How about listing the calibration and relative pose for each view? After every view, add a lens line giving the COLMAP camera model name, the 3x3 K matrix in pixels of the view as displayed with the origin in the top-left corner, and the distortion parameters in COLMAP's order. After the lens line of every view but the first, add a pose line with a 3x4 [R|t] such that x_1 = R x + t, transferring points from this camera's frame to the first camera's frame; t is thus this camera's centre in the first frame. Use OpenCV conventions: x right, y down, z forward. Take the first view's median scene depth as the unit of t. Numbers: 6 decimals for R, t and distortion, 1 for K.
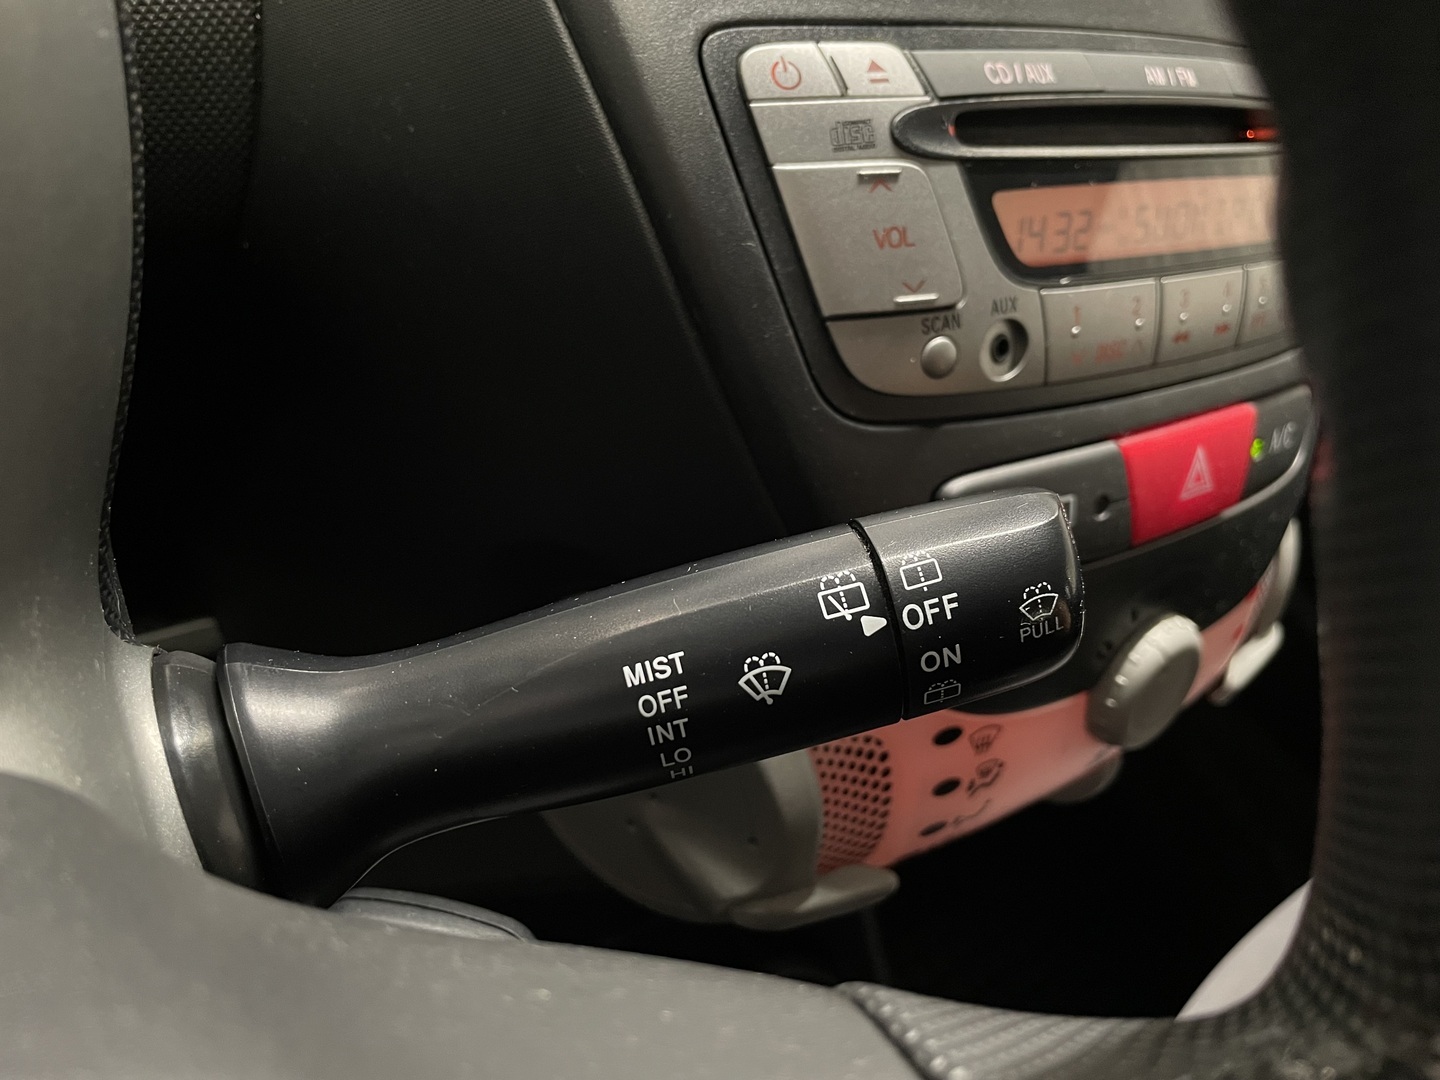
lens RADIAL K [[1149.1, 0, 720.0], [0, 1149.1, 540.0], [0, 0, 1]] dist [0.028449, -0.111860]
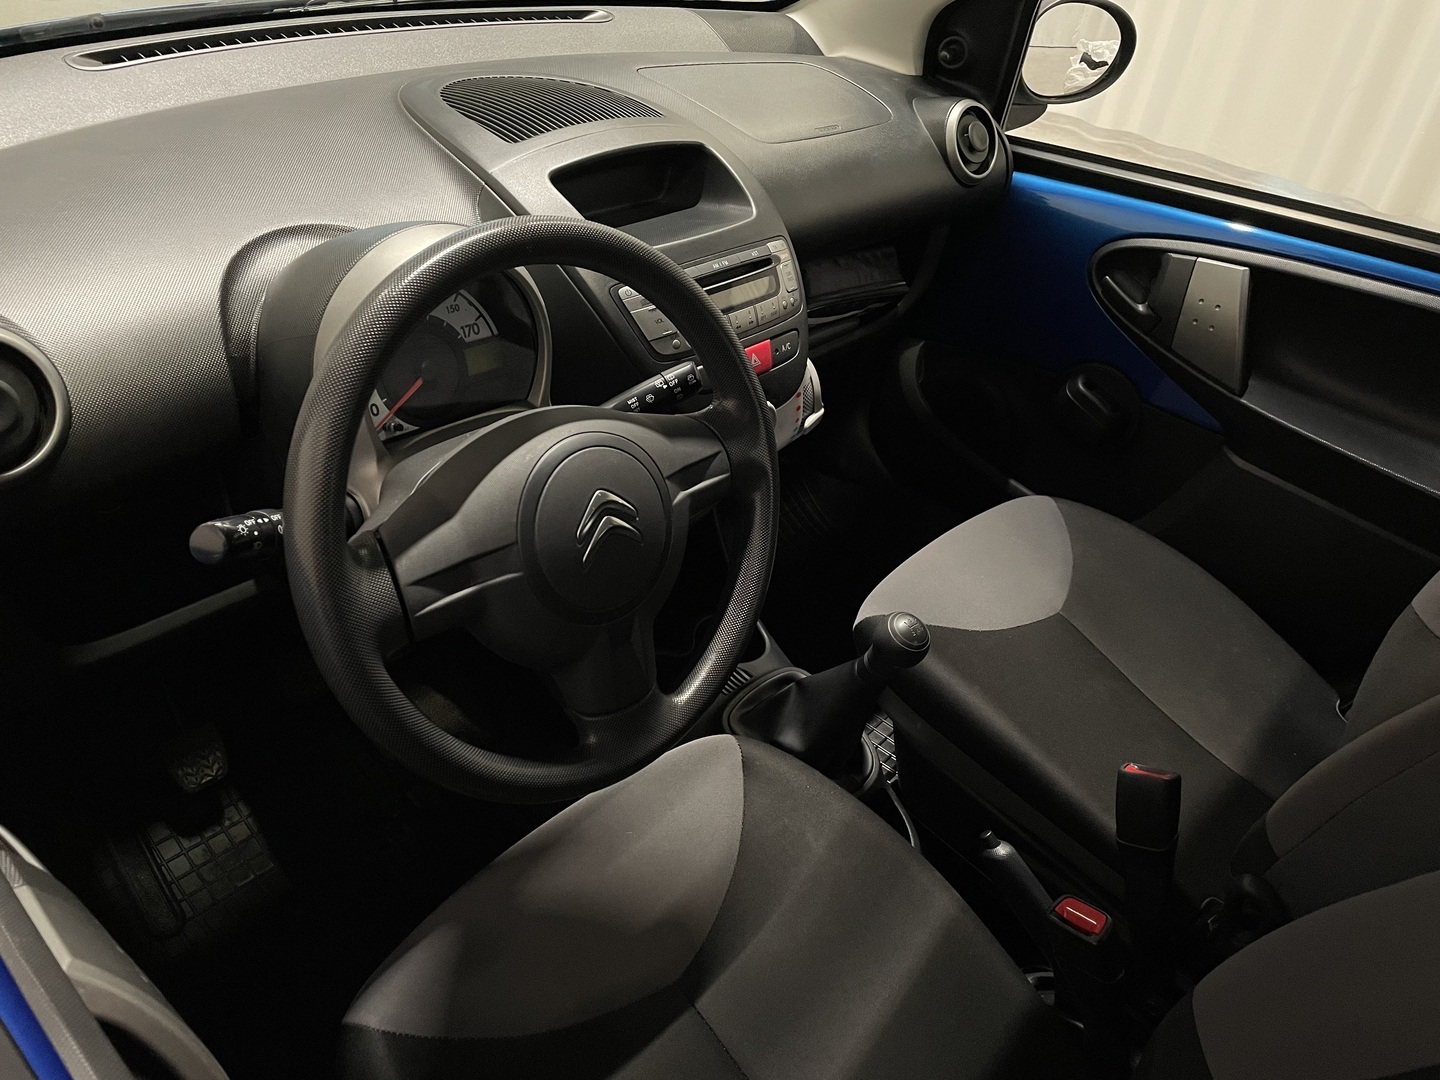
lens RADIAL K [[1085.9, 0, 722.8], [0, 1085.9, 530.3], [0, 0, 1]] dist [0.072589, -0.094012]
pose [[0.969664, -0.230082, 0.082541, -0.151587], [0.232678, 0.972277, -0.023214, 0.689021], [-0.074911, 0.041715, 0.996317, -3.221053]]
